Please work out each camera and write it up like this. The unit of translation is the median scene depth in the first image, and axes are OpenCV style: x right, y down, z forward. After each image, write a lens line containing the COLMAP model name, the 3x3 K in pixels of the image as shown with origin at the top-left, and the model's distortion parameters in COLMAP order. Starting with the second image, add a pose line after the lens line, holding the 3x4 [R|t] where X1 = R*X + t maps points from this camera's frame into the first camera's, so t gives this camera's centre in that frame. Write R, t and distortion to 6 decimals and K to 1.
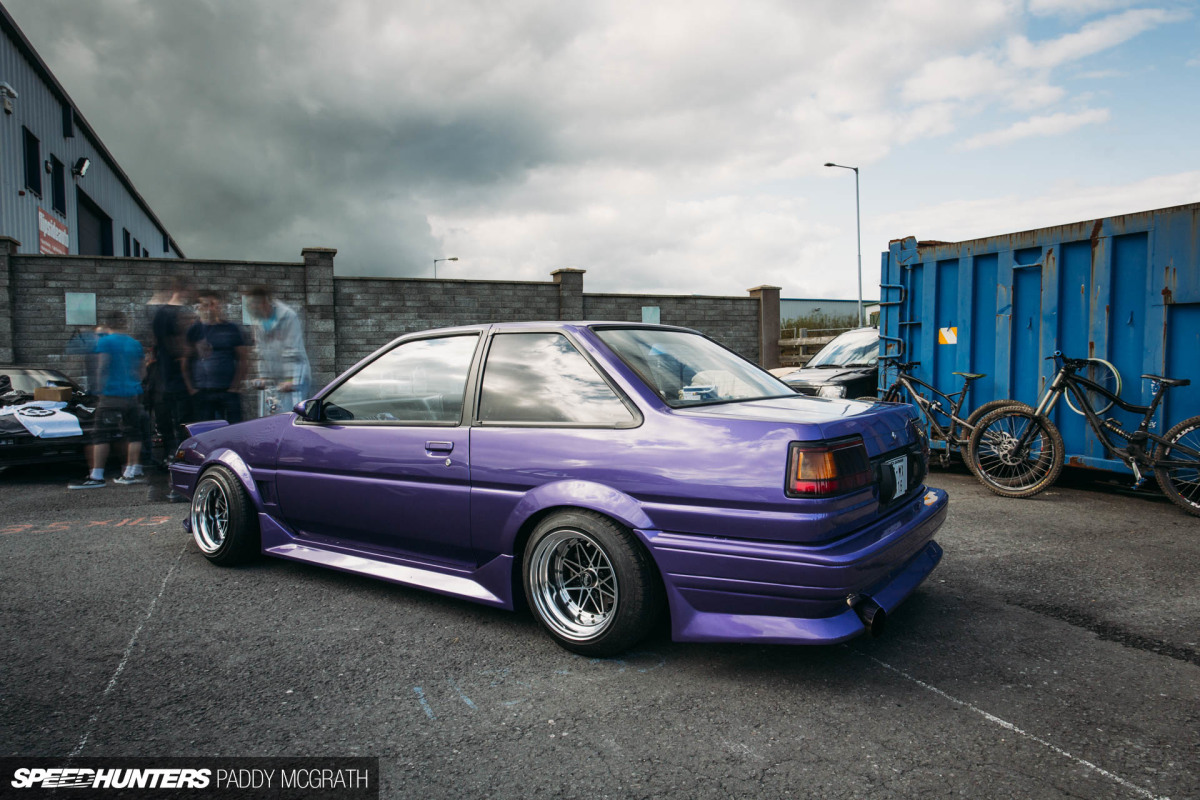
lens RADIAL K [[798.3, 0, 598.5], [0, 798.3, 399.5], [0, 0, 1]] dist [0.002882, 0.000952]
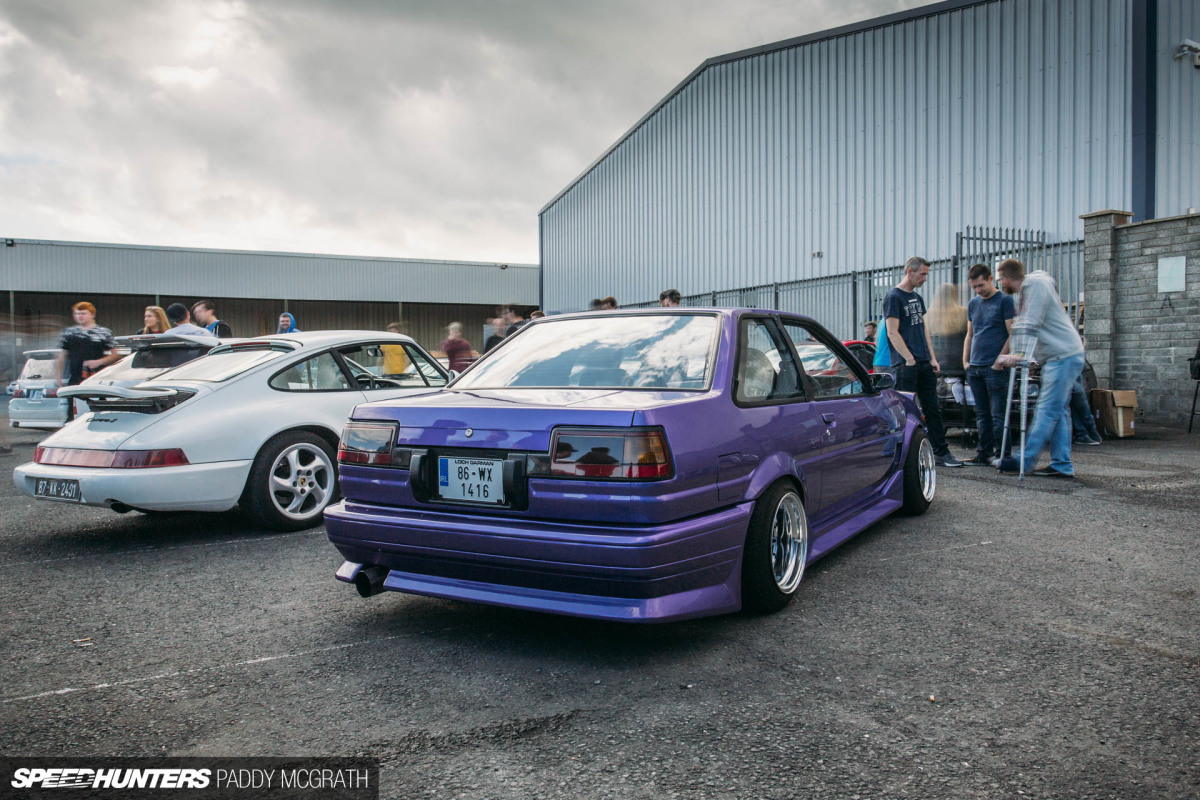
lens RADIAL K [[885.4, 0, 598.9], [0, 885.4, 401.0], [0, 0, 1]] dist [0.009817, 0.003250]
pose [[0.062822, 0.061742, -0.996113, 0.354951], [-0.021722, 0.997933, 0.060485, -0.014925], [0.997788, 0.017838, 0.064033, 0.274106]]
